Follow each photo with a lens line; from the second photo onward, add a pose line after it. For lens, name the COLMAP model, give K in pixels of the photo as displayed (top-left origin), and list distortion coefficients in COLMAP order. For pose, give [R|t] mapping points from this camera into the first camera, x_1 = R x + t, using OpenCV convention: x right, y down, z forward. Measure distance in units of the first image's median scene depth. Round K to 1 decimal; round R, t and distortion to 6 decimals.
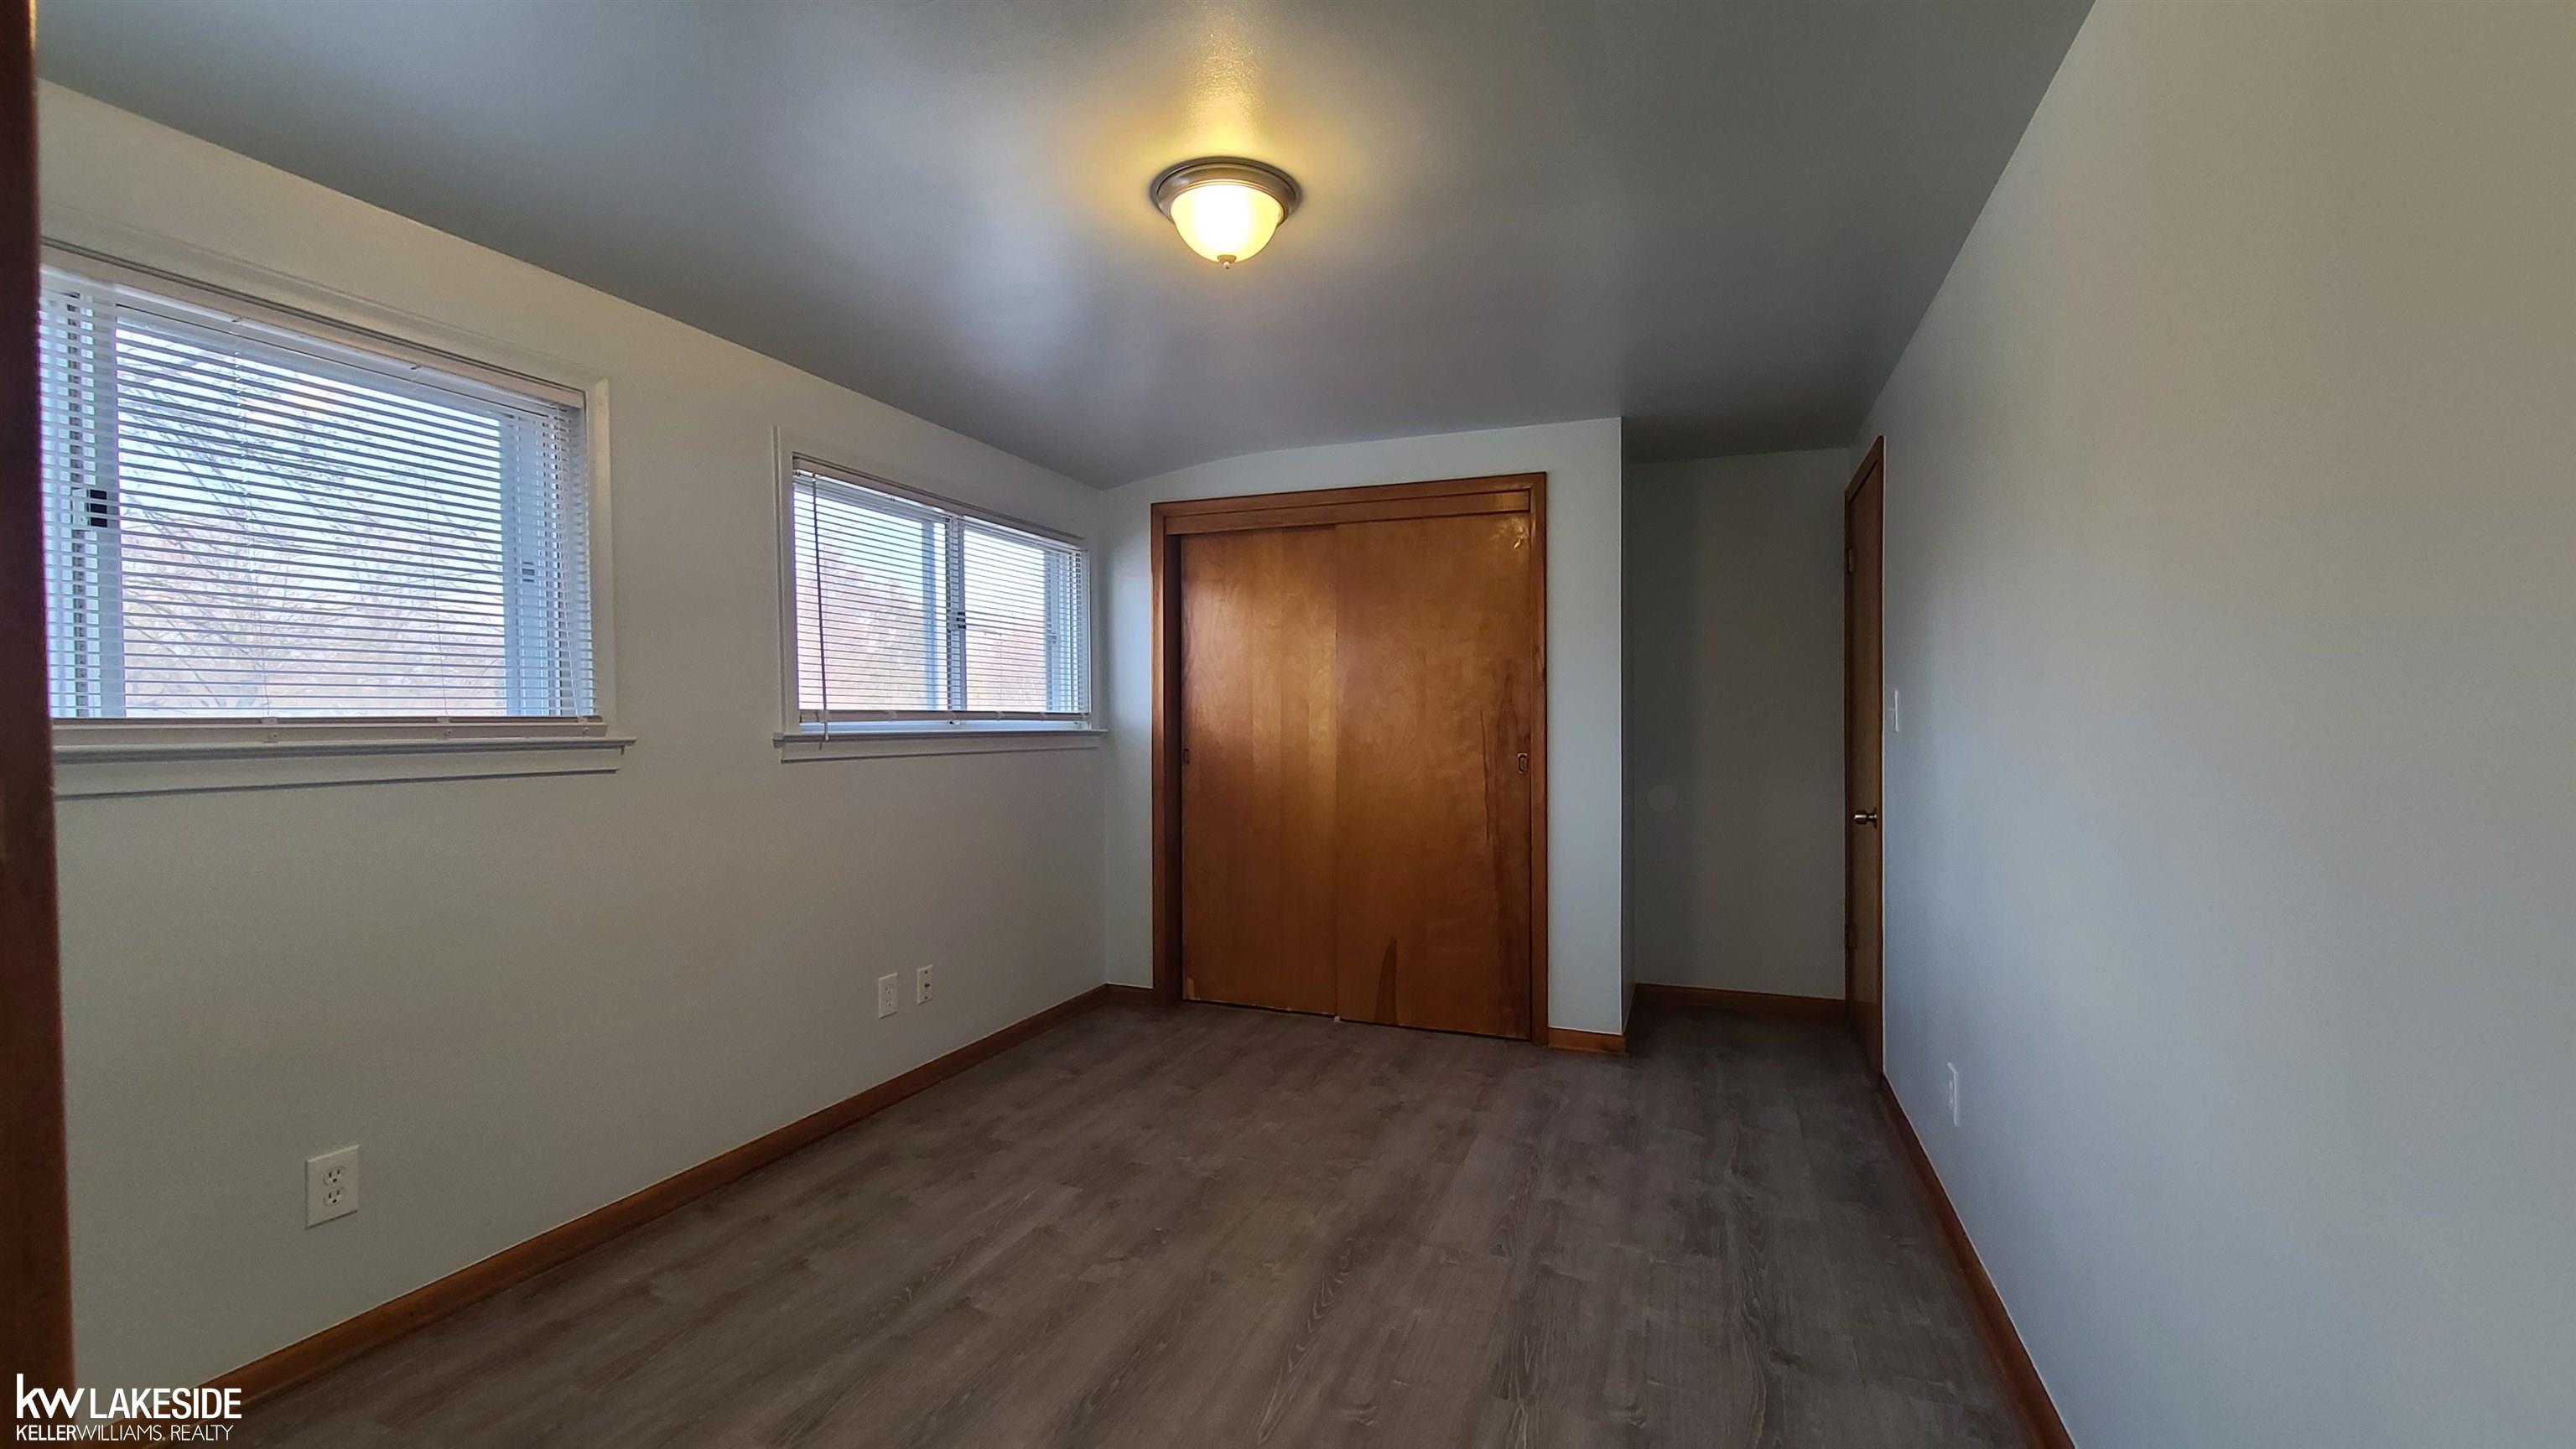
lens RADIAL K [[1051.4, 0, 1299.4], [0, 1051.4, 731.5], [0, 0, 1]] dist [-0.000099, -0.000220]
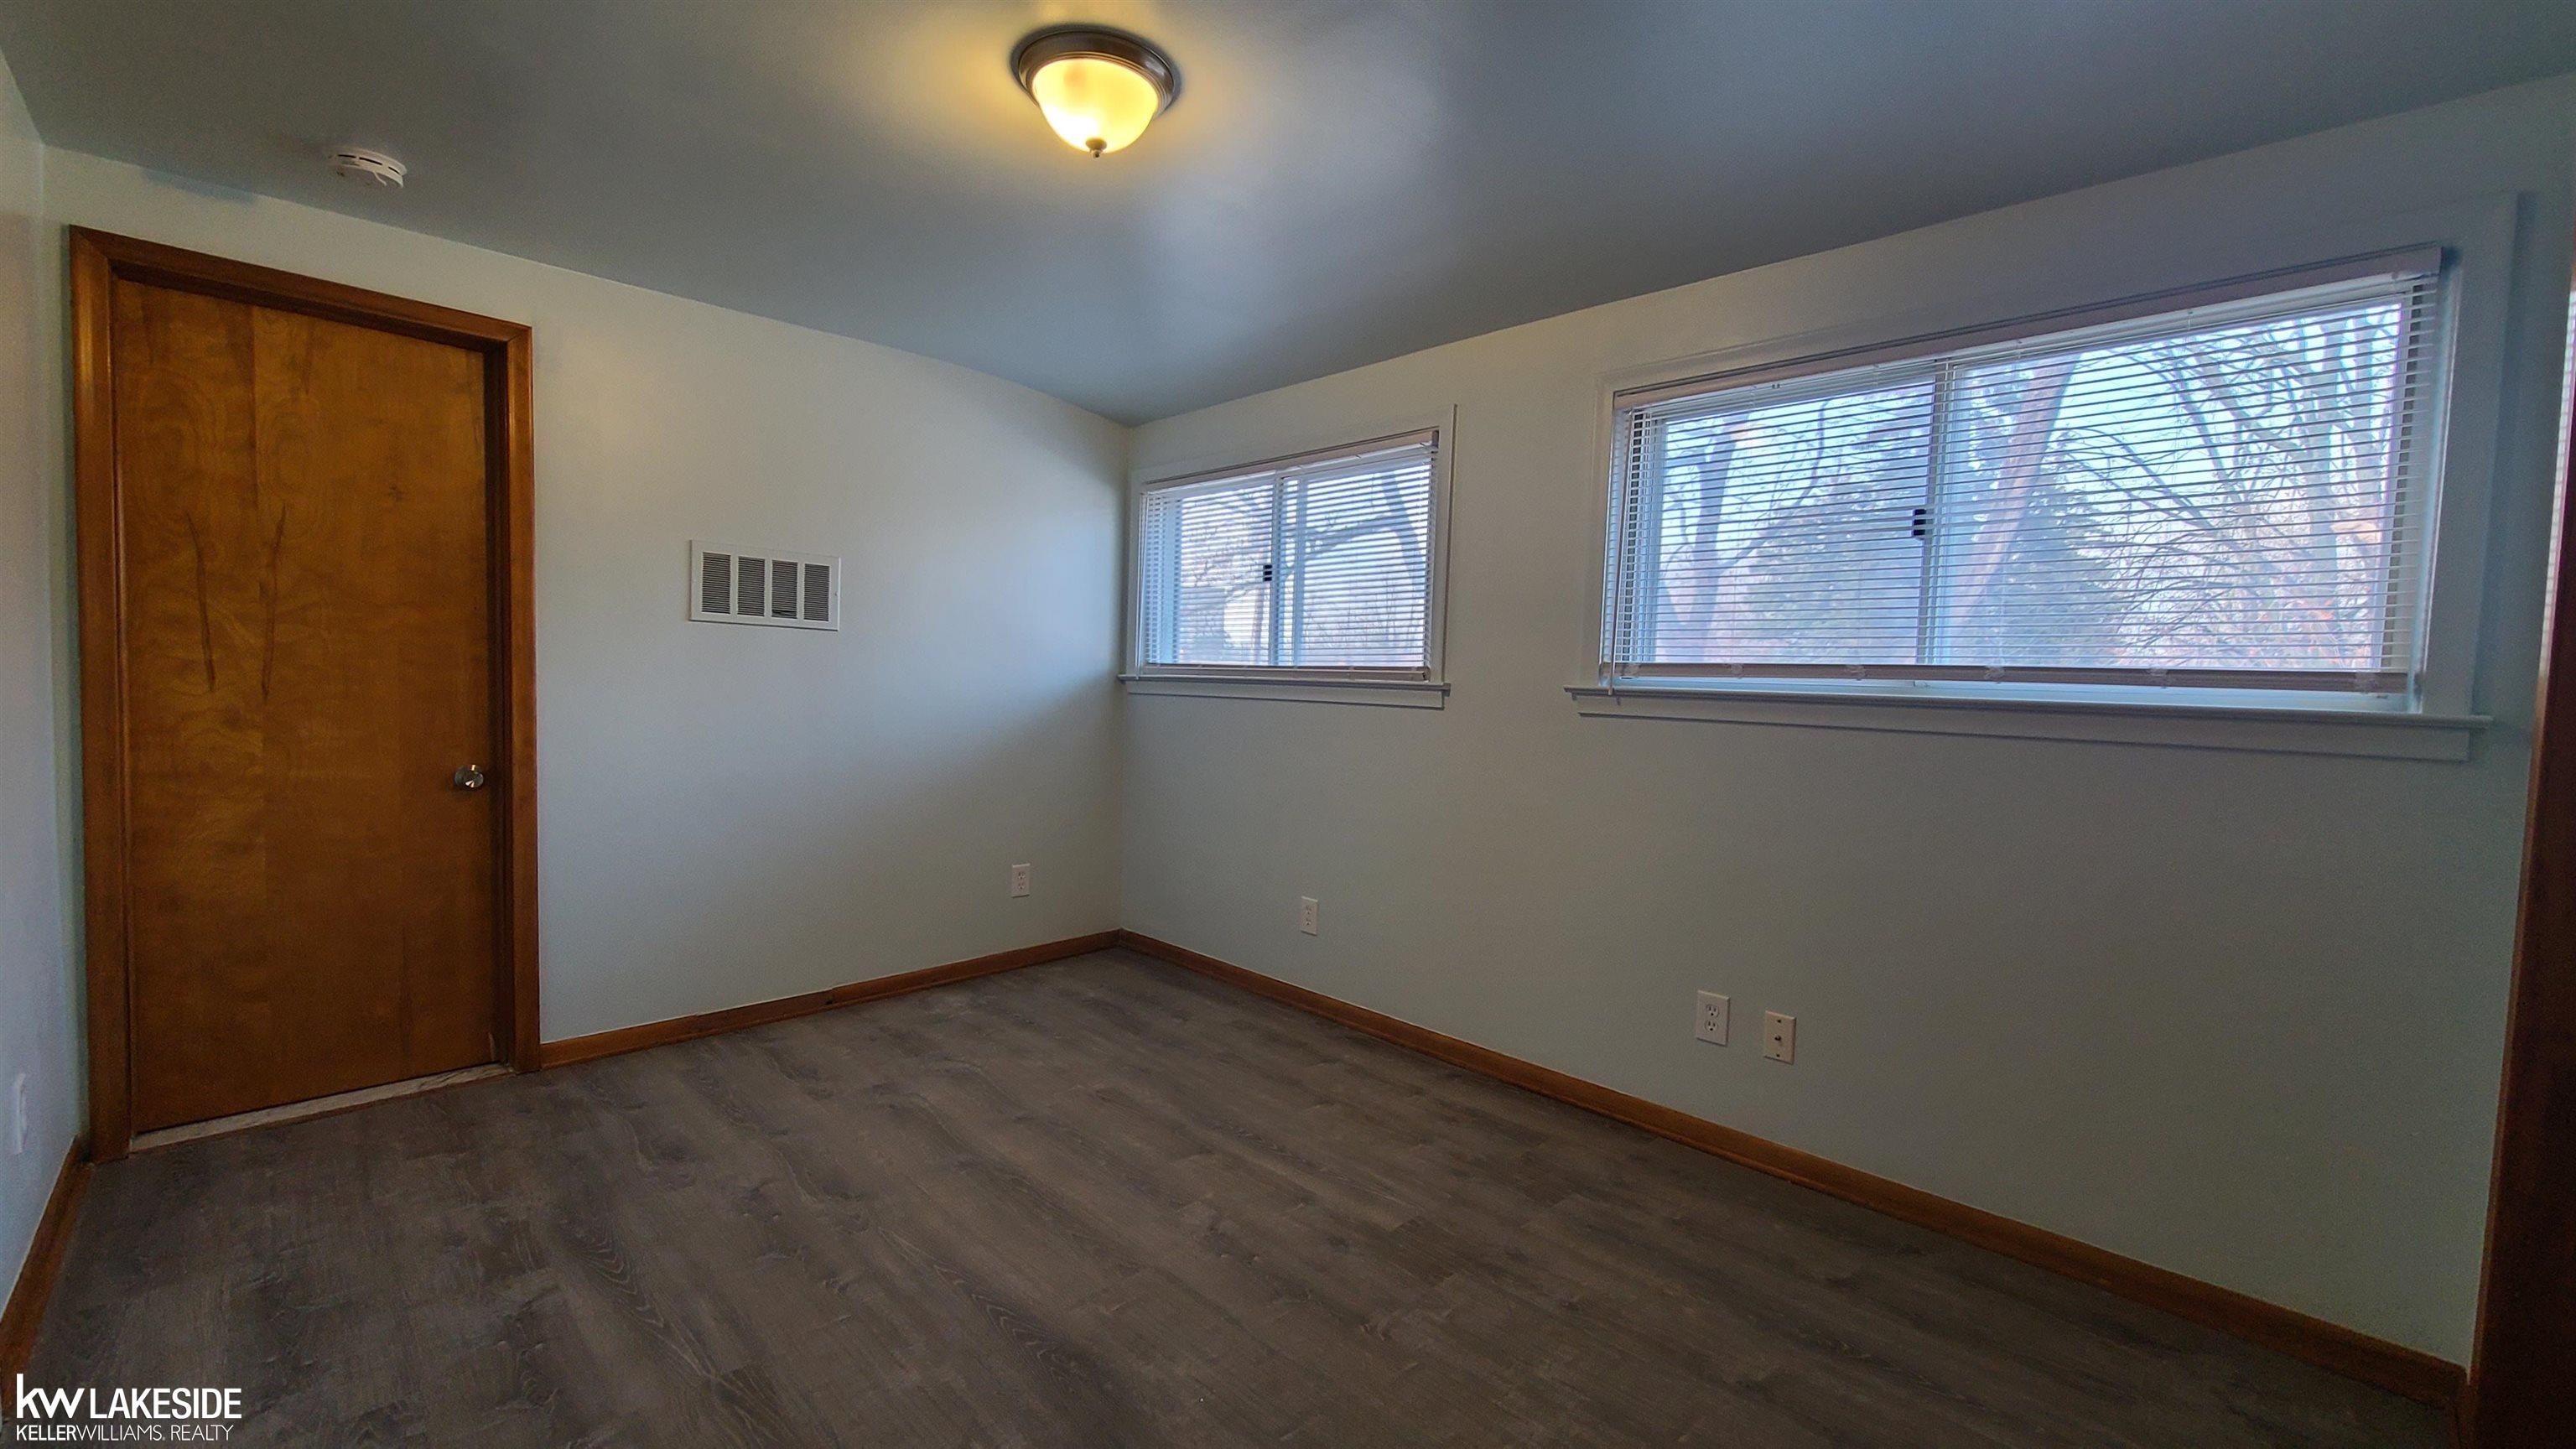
lens RADIAL K [[1051.4, 0, 1300.5], [0, 1051.4, 734.6], [0, 0, 1]] dist [-0.000099, -0.000220]
pose [[-0.414466, 0.044056, -0.908998, 0.578480], [-0.034693, 0.997337, 0.064156, -0.008088], [0.909403, 0.058126, -0.411834, 1.287512]]
